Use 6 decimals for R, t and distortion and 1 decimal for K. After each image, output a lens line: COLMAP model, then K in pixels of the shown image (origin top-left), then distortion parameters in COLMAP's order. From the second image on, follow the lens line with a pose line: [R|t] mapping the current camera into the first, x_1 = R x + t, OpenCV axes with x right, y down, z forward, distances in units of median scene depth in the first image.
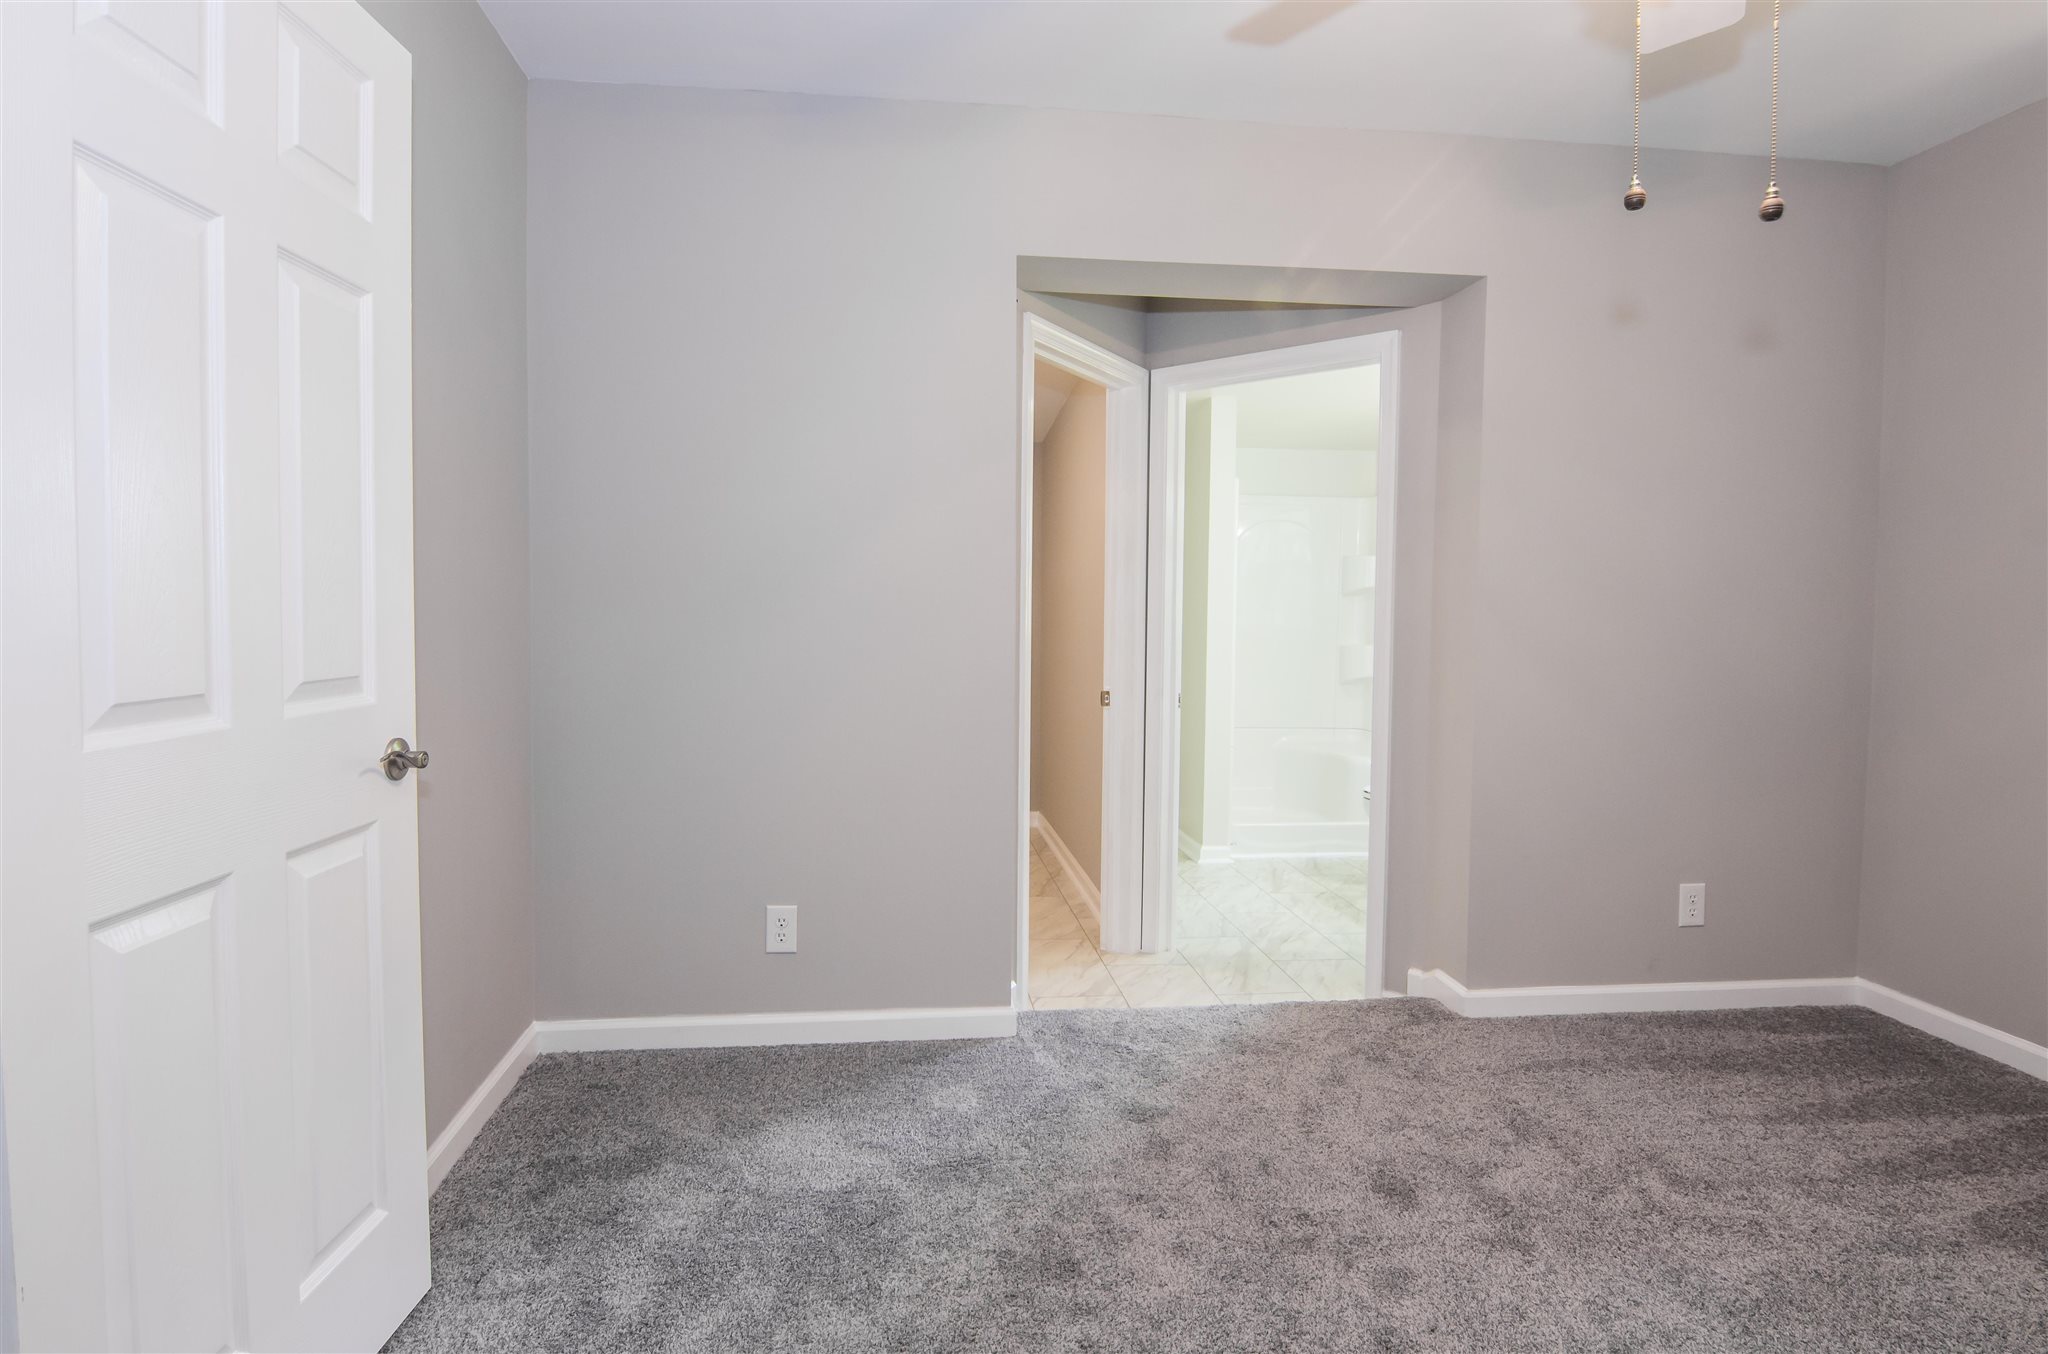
lens RADIAL K [[1095.0, 0, 989.1], [0, 1095.0, 649.5], [0, 0, 1]] dist [-0.000194, -0.012336]
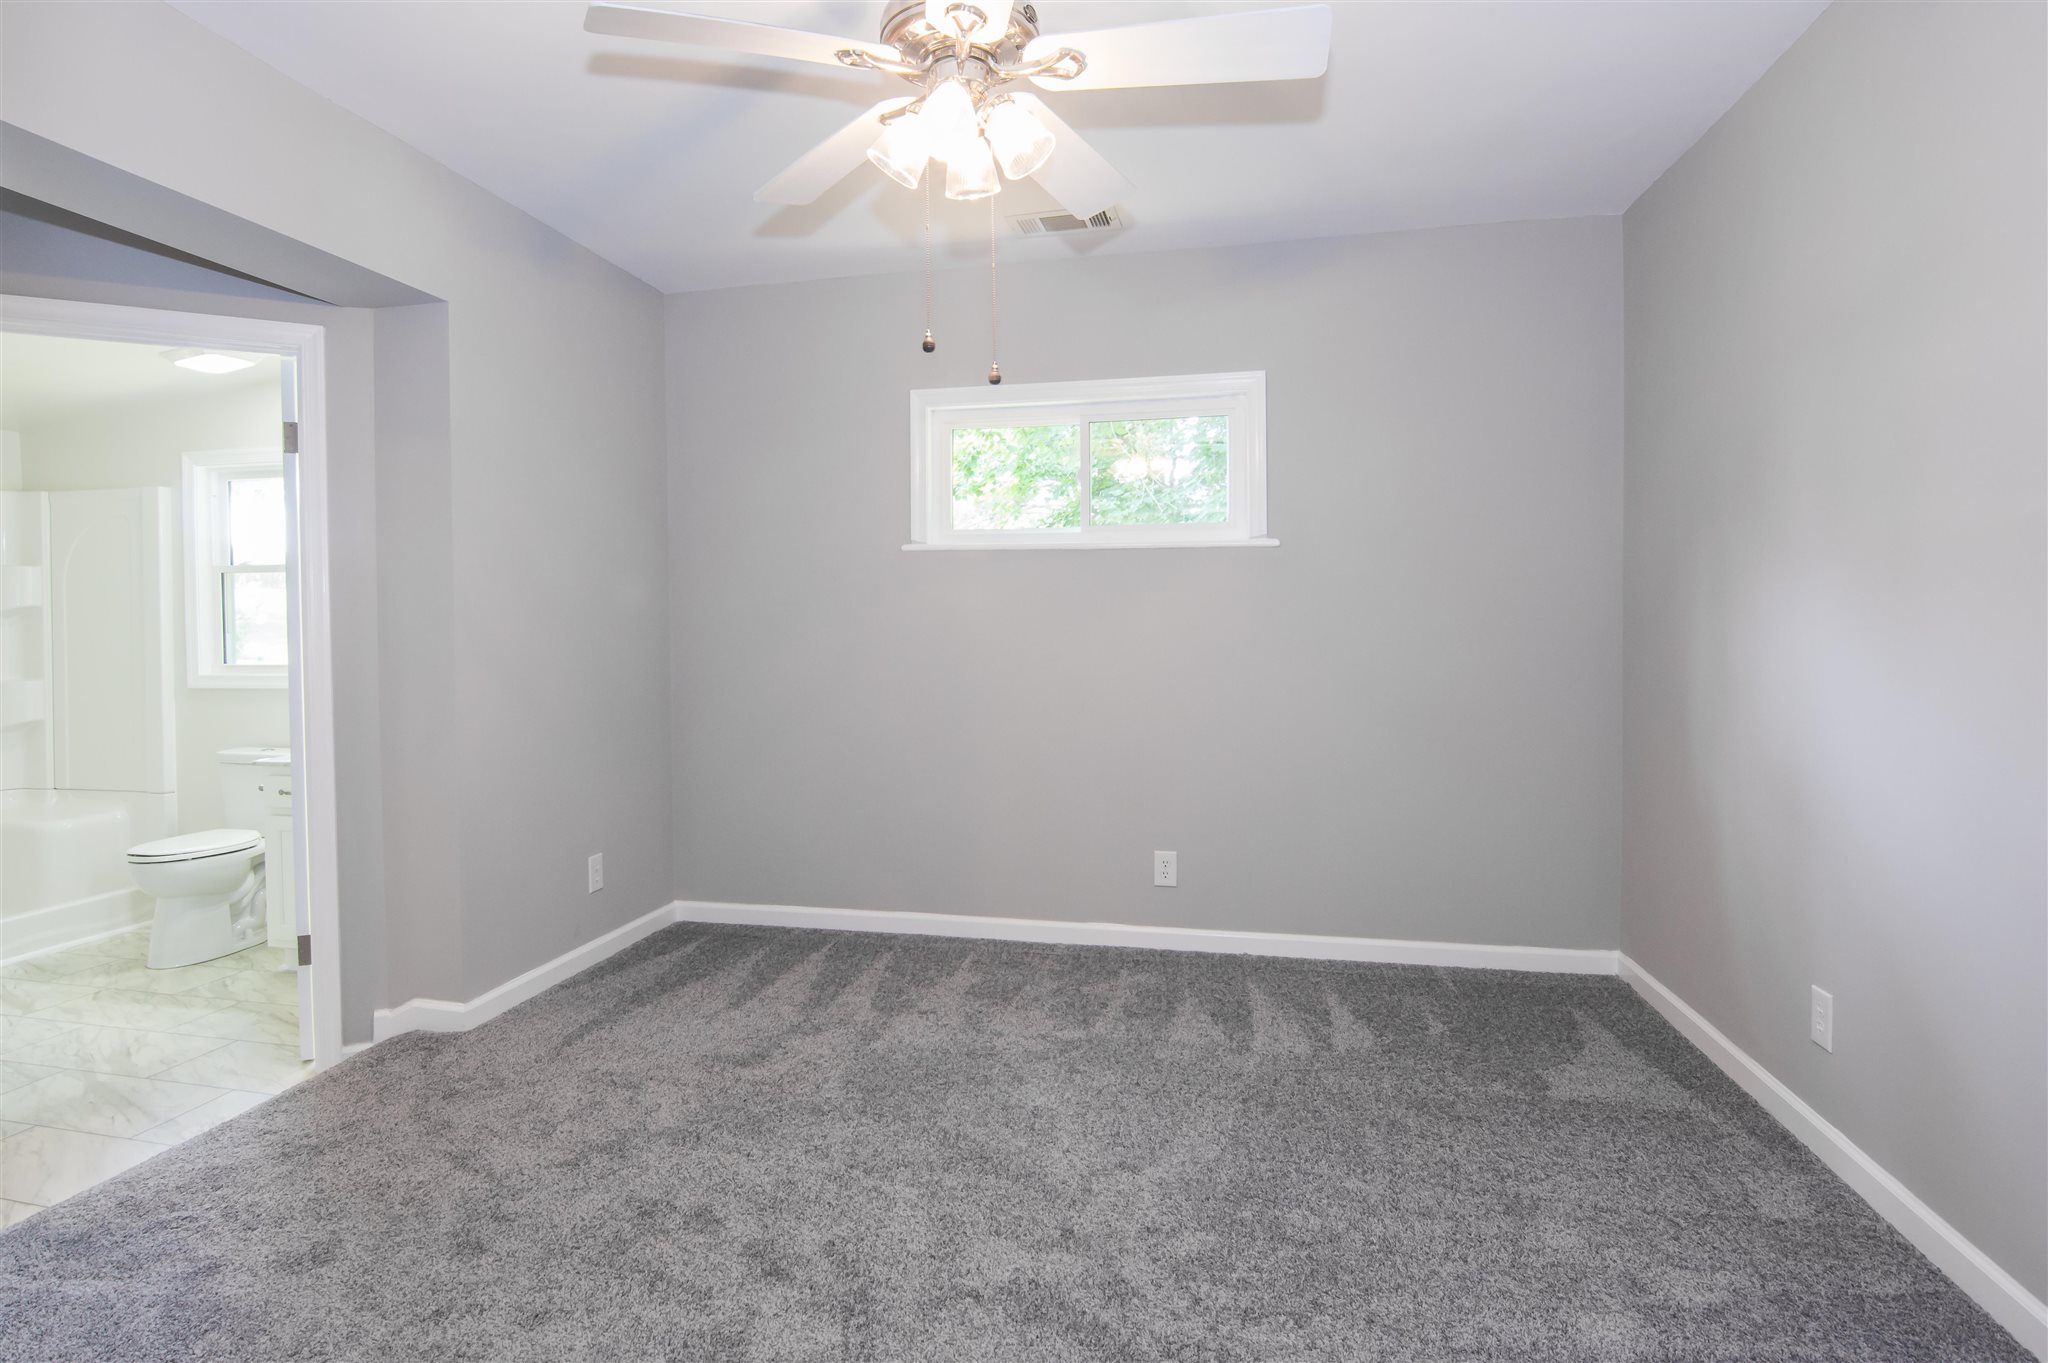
lens RADIAL K [[1109.6, 0, 974.9], [0, 1109.6, 658.5], [0, 0, 1]] dist [0.000426, -0.013644]
pose [[0.329426, -0.041306, 0.943278, -0.381994], [0.053125, 0.998271, 0.025161, -0.009194], [-0.942686, 0.041823, 0.331050, 0.214633]]
